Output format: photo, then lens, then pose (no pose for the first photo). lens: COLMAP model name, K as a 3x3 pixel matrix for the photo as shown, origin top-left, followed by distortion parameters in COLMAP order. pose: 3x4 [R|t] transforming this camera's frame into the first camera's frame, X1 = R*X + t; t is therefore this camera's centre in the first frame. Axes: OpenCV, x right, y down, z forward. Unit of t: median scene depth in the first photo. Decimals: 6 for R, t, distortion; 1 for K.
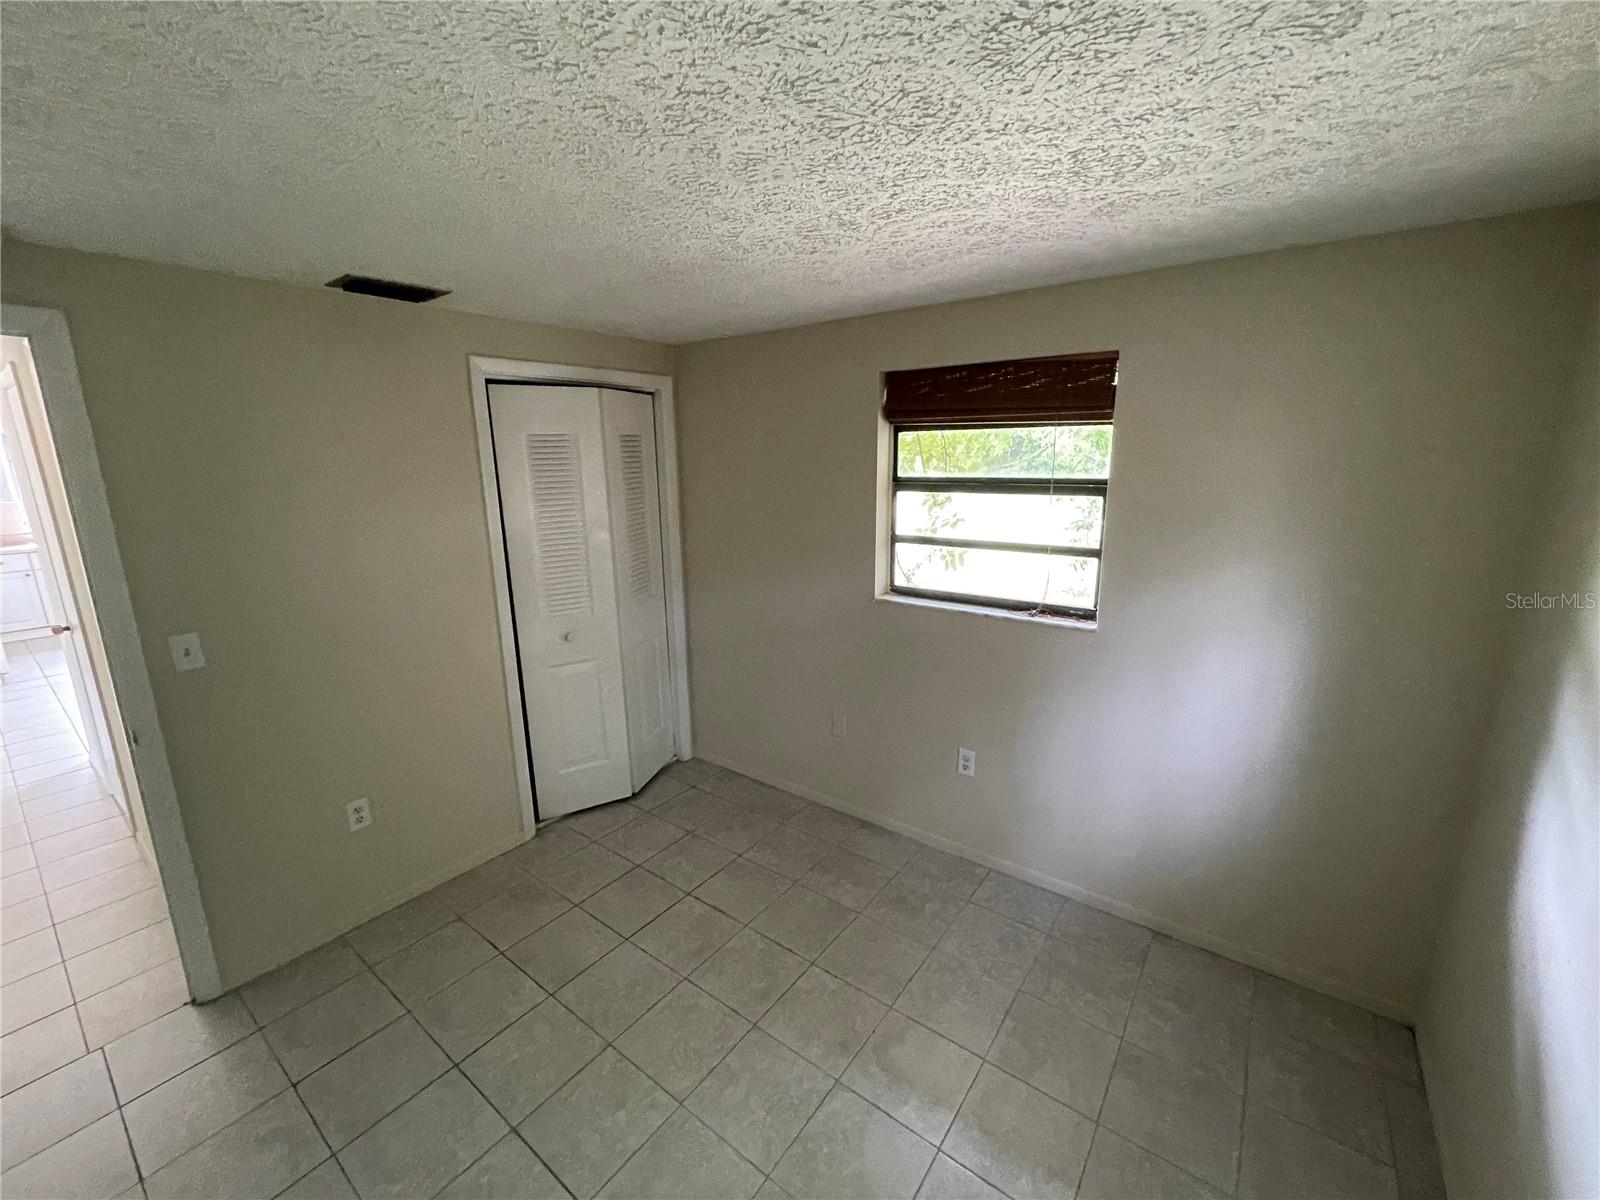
lens RADIAL K [[645.6, 0, 799.1], [0, 645.6, 594.7], [0, 0, 1]] dist [-0.002813, -0.000216]
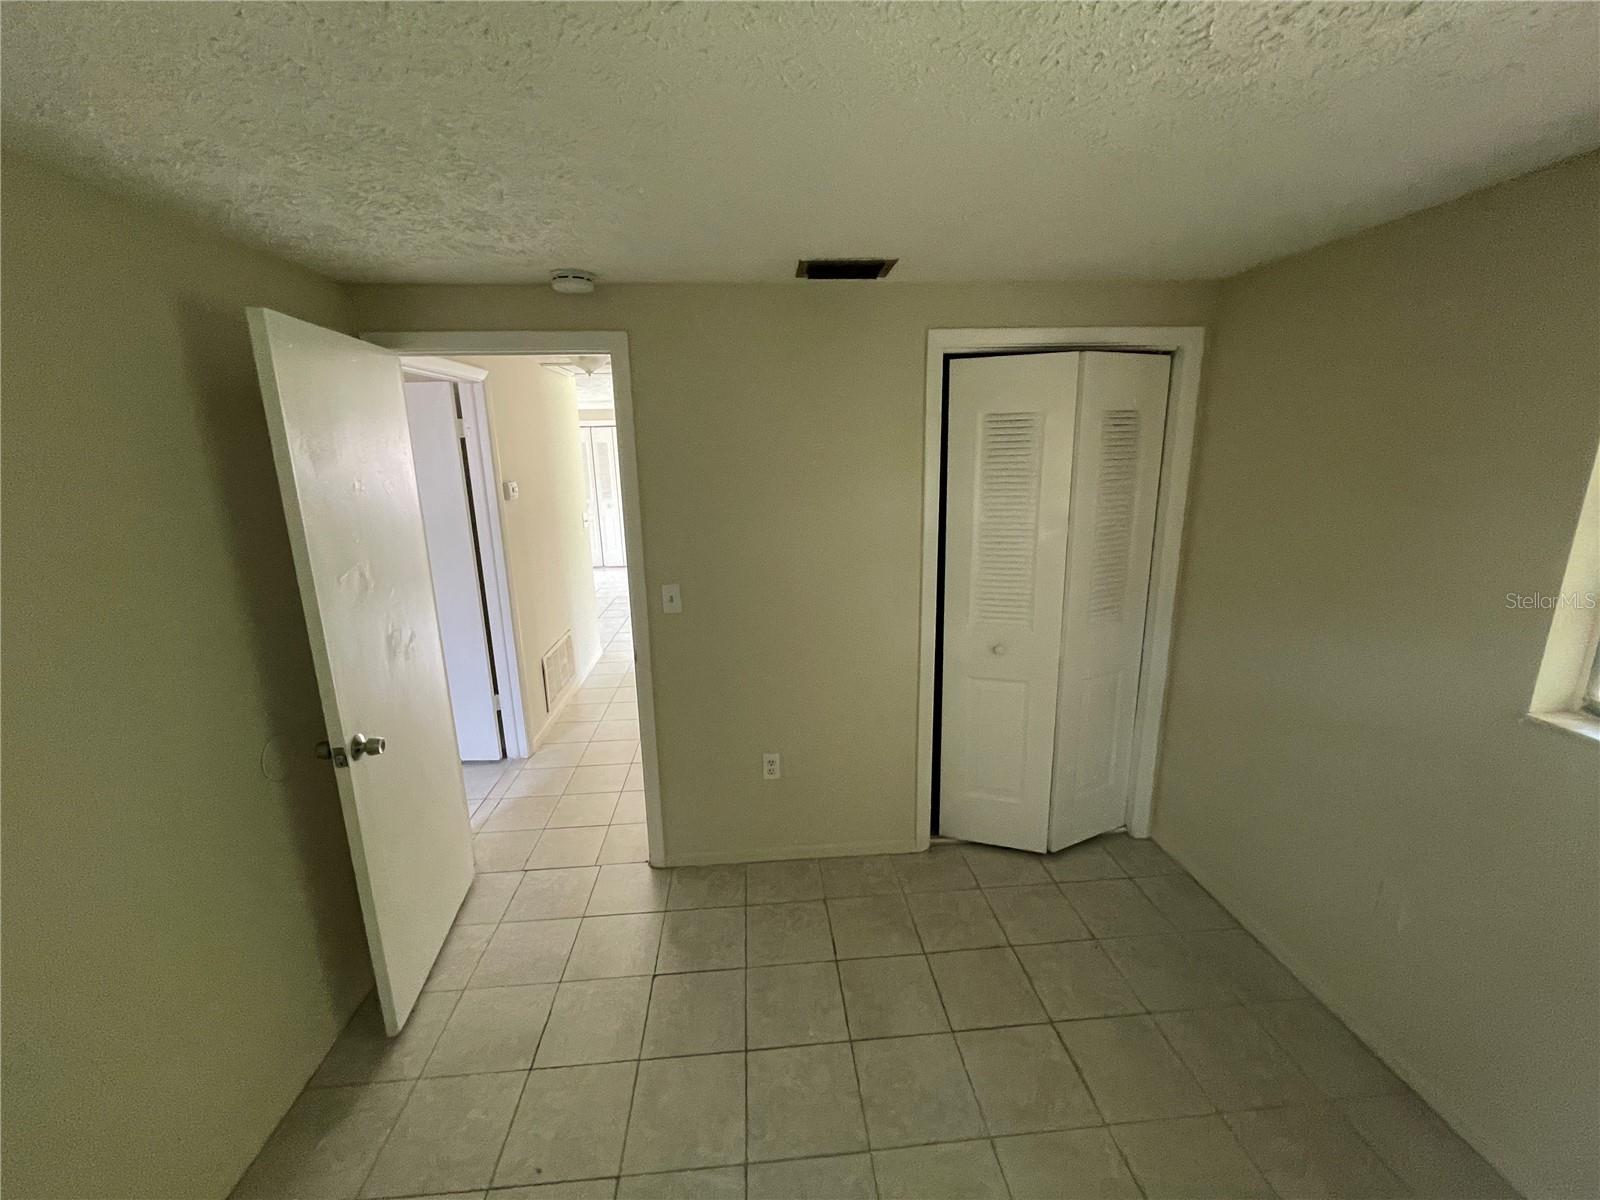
lens RADIAL K [[645.6, 0, 799.1], [0, 645.6, 594.7], [0, 0, 1]] dist [-0.002813, -0.000216]
pose [[0.663046, 0.168145, -0.729450, 0.091557], [-0.148896, 0.984599, 0.091618, -0.049757], [0.733621, 0.047865, 0.677871, 0.233105]]
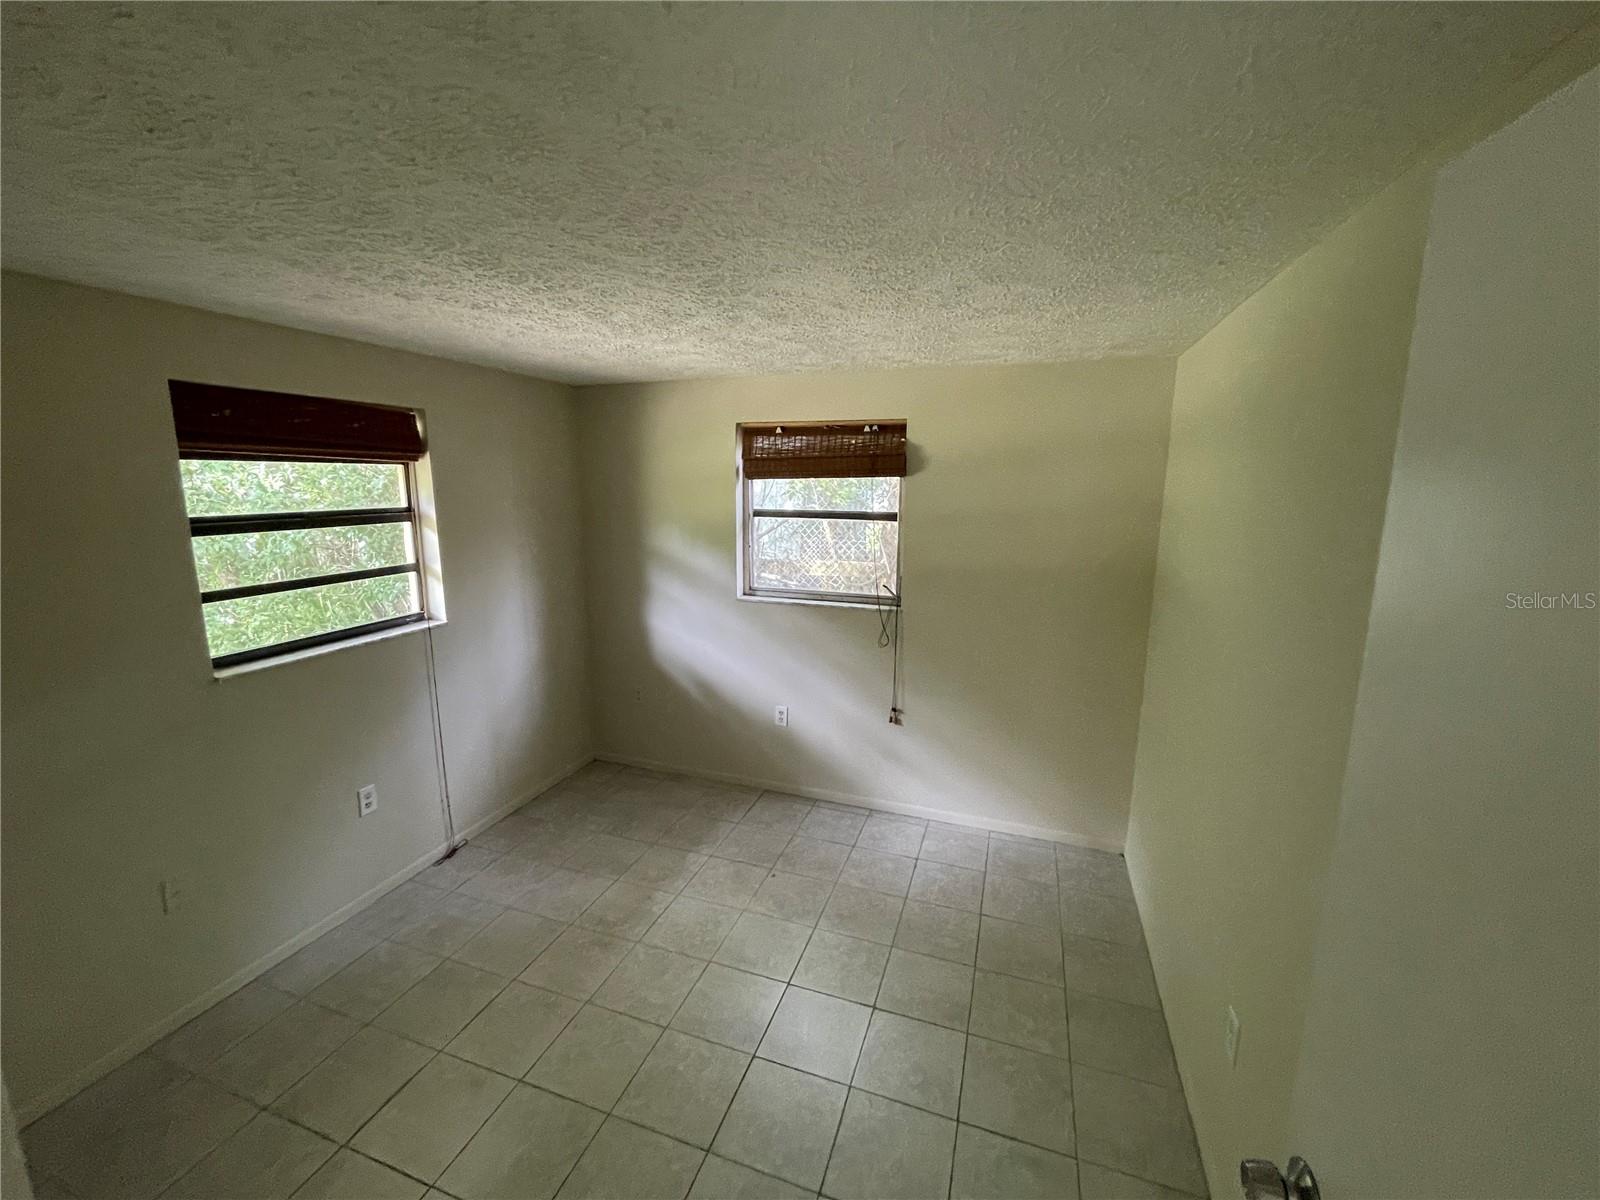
lens RADIAL K [[645.6, 0, 799.1], [0, 645.6, 594.7], [0, 0, 1]] dist [-0.002813, -0.000216]
pose [[-0.306074, -0.154362, 0.939410, -0.799108], [0.202574, 0.953609, 0.222697, -0.119184], [-0.930206, 0.258462, -0.260605, 0.559278]]
